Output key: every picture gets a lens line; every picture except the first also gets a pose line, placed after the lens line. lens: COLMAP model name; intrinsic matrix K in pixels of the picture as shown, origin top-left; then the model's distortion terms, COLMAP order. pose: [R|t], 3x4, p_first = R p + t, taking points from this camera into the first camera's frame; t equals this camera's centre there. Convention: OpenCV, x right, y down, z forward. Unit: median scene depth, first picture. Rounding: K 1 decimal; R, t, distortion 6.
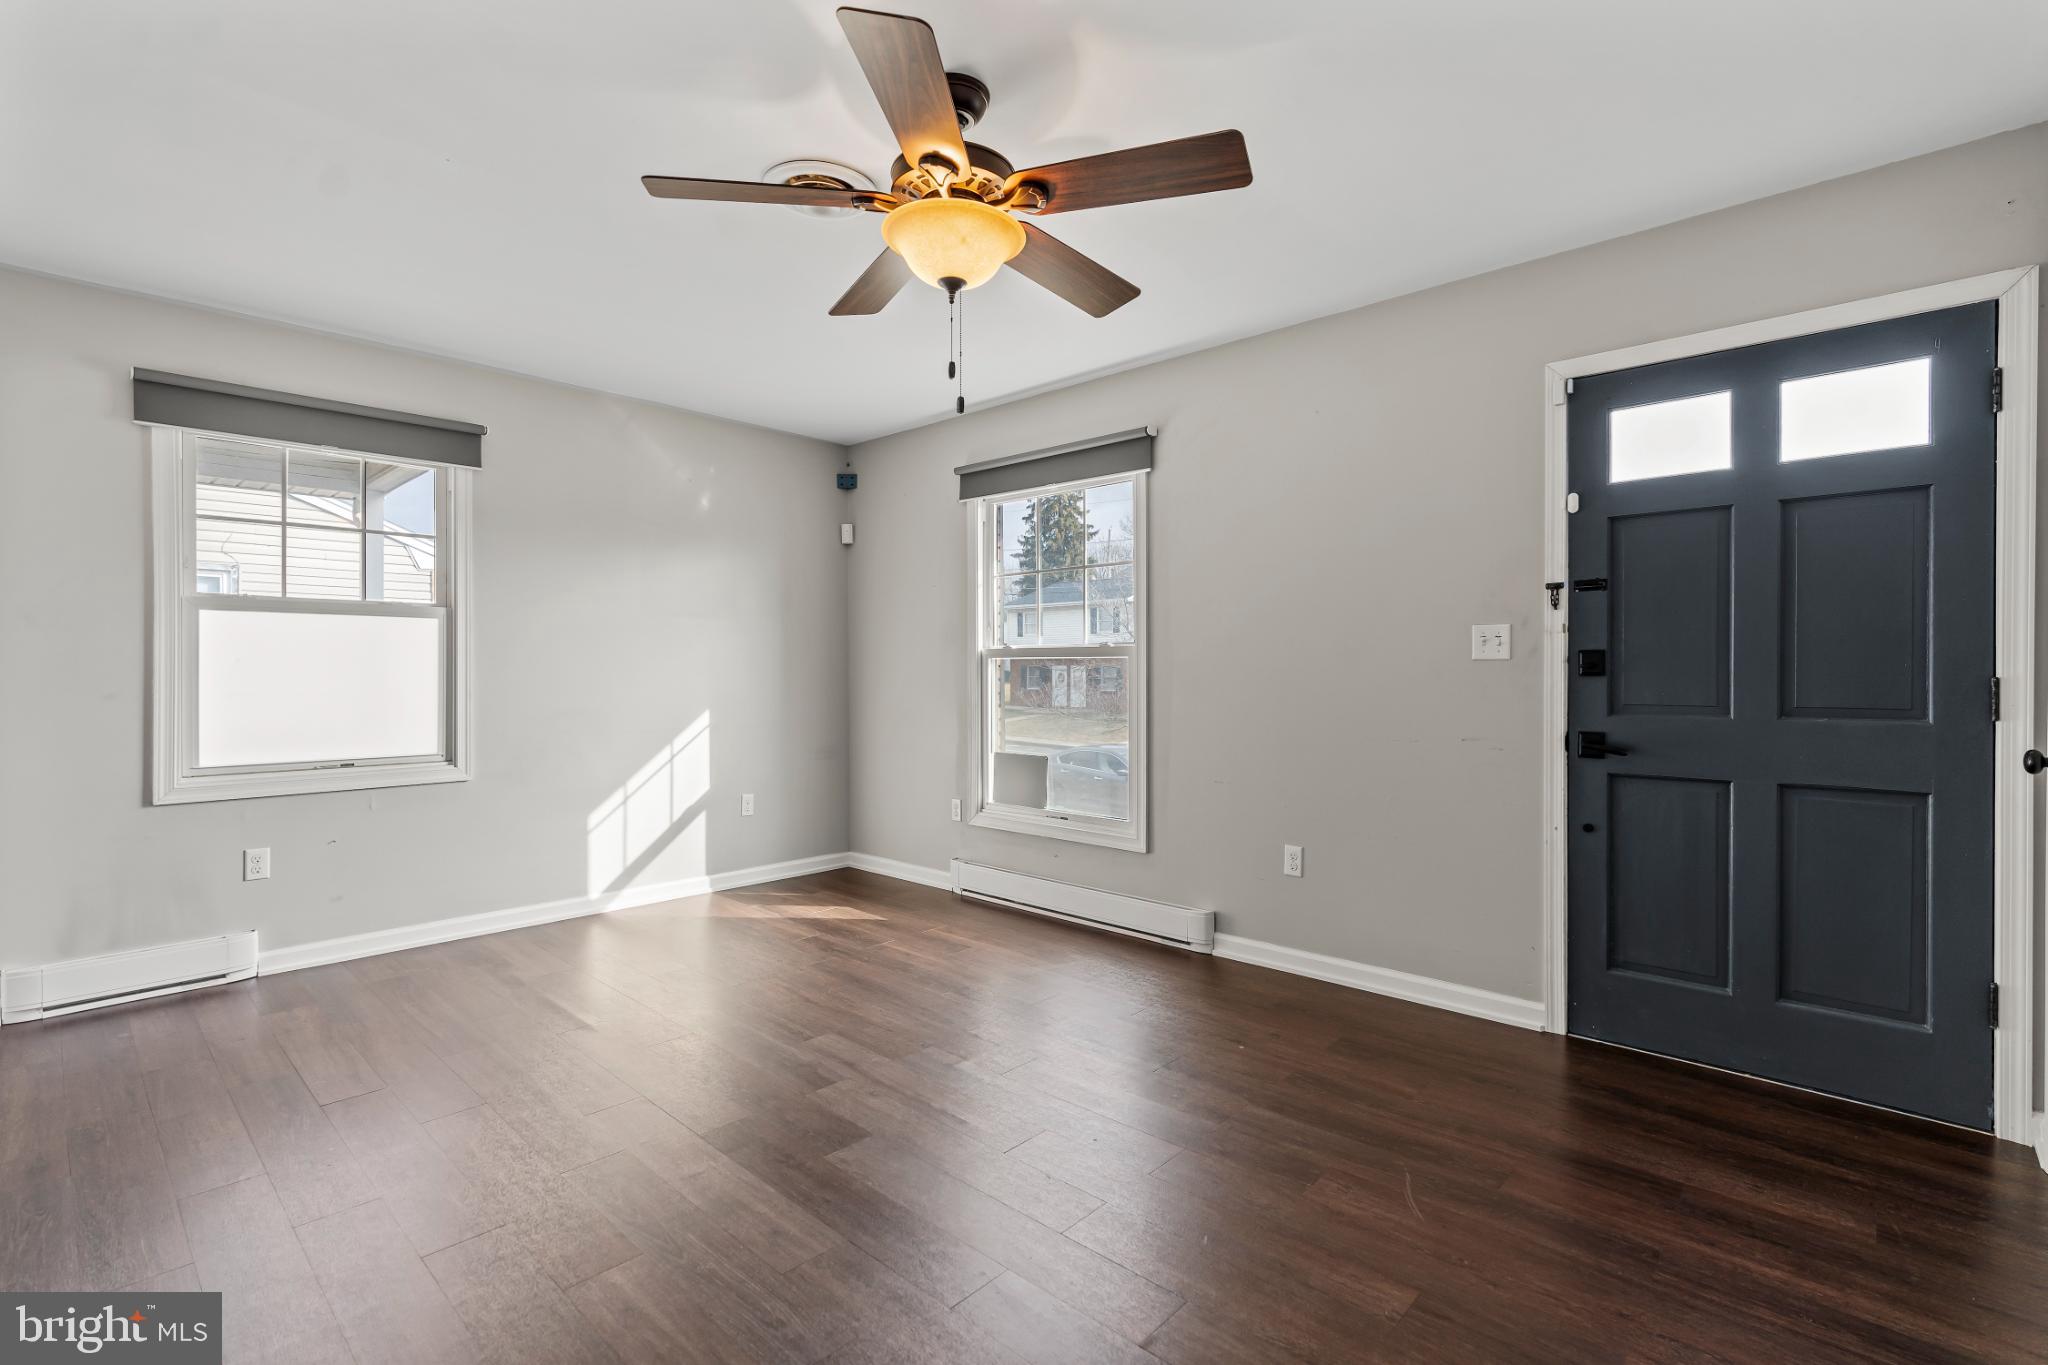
lens RADIAL K [[930.2, 0, 1022.3], [0, 930.2, 679.7], [0, 0, 1]] dist [-0.004320, 0.000970]
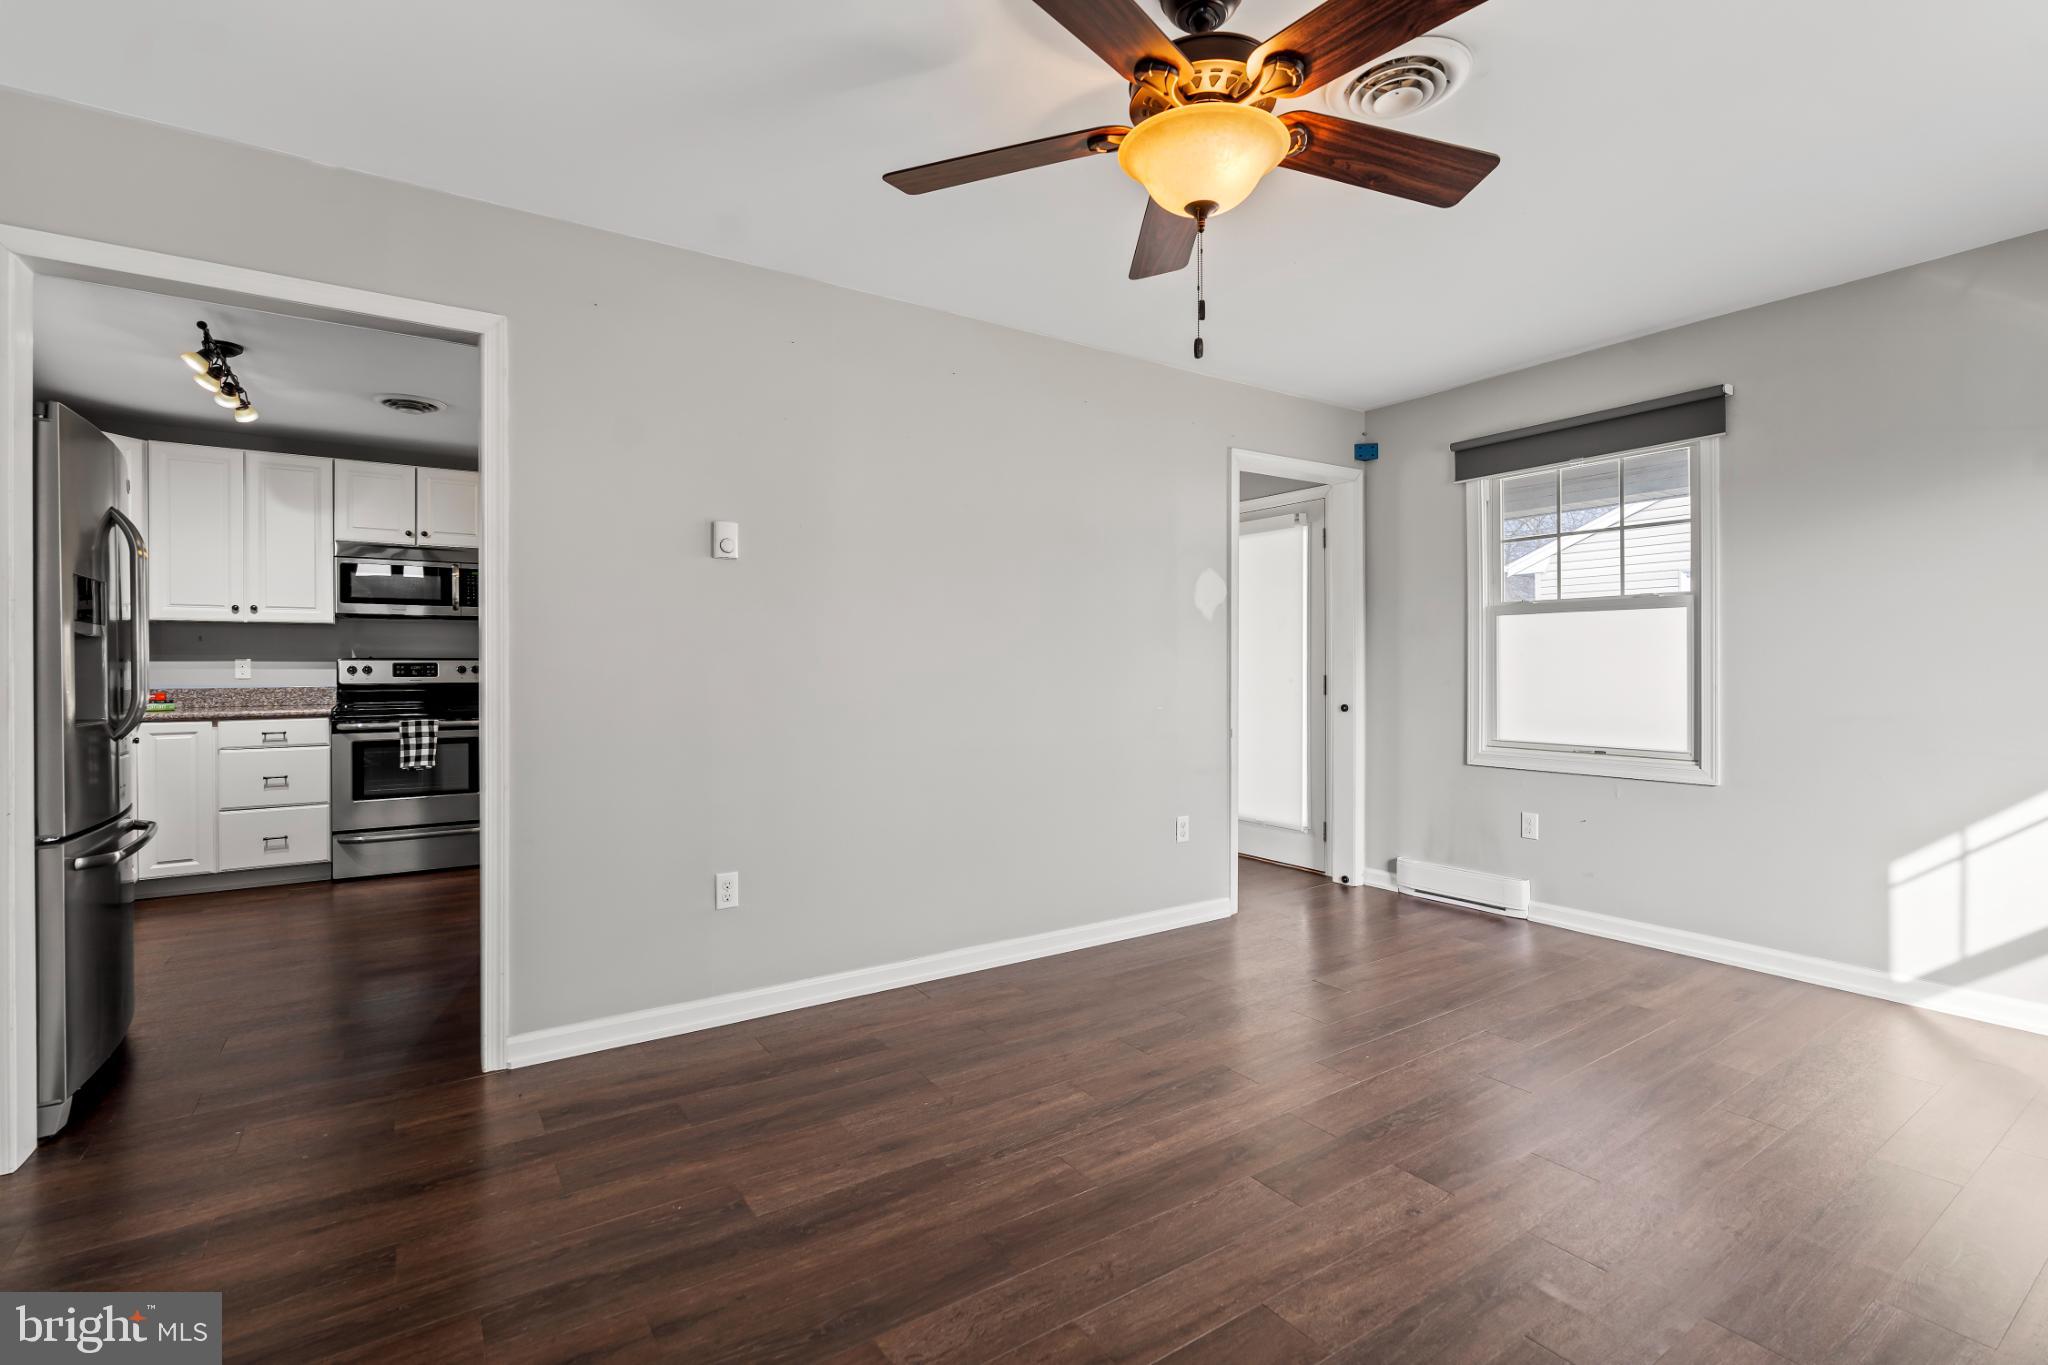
lens RADIAL K [[935.2, 0, 1022.4], [0, 935.2, 666.7], [0, 0, 1]] dist [-0.000914, 0.000562]
pose [[-0.226552, 0.000158, -0.973999, 0.586090], [-0.007715, 0.999968, 0.001957, -0.003355], [0.973969, 0.007958, -0.226543, 0.757486]]
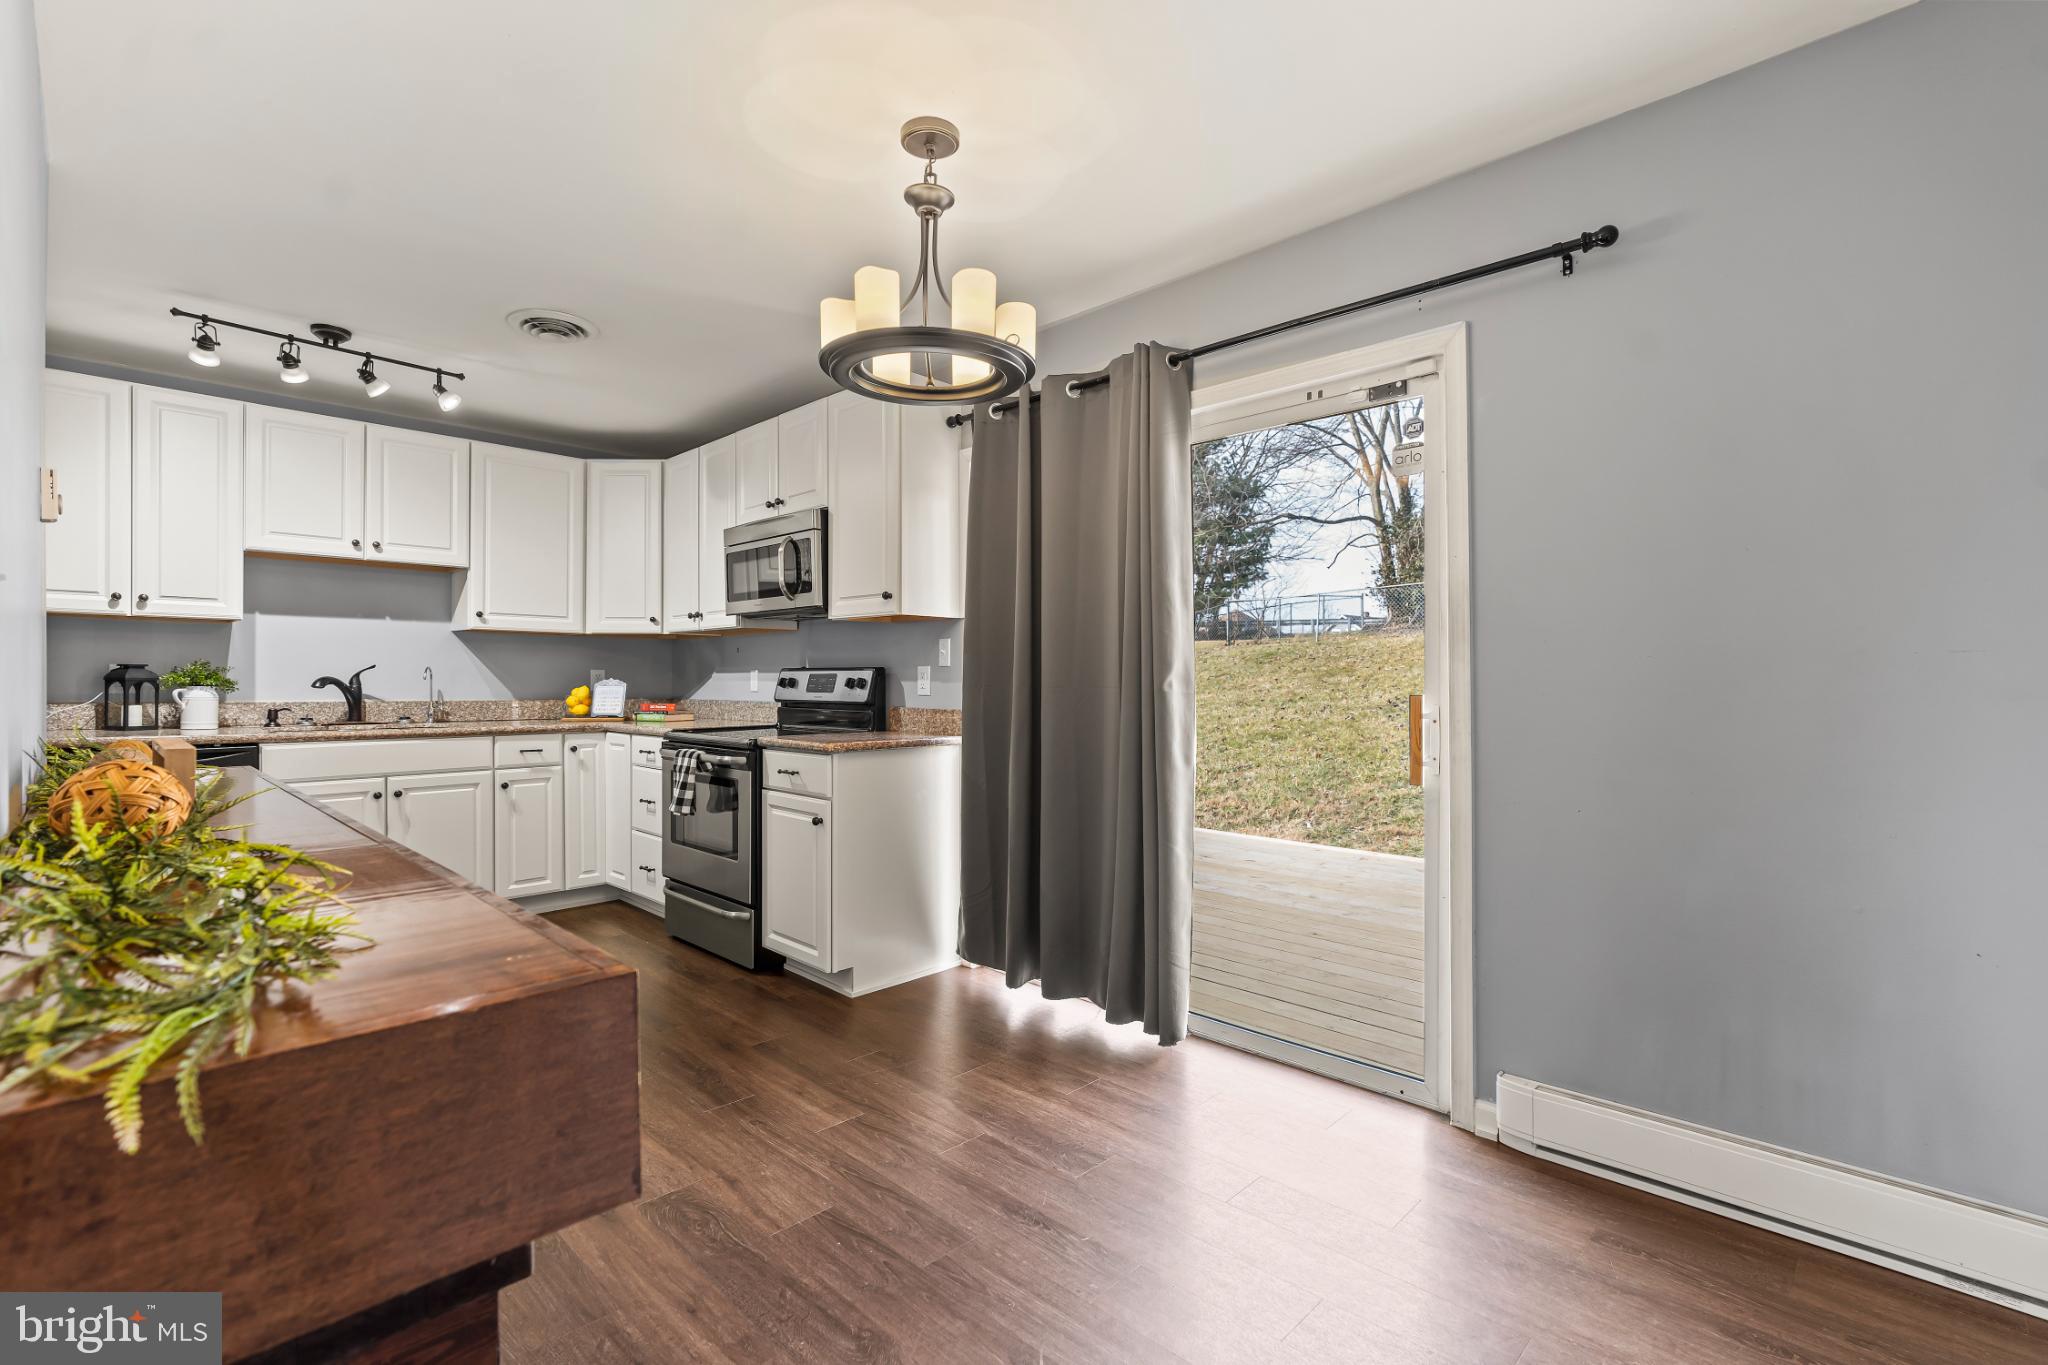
lens RADIAL K [[923.8, 0, 1028.5], [0, 923.8, 680.9], [0, 0, 1]] dist [-0.015693, 0.008650]
pose [[-0.999786, -0.005106, 0.020058, -1.379458], [-0.004905, 0.999937, 0.010075, -0.003229], [-0.020108, 0.009974, -0.999748, 0.547696]]
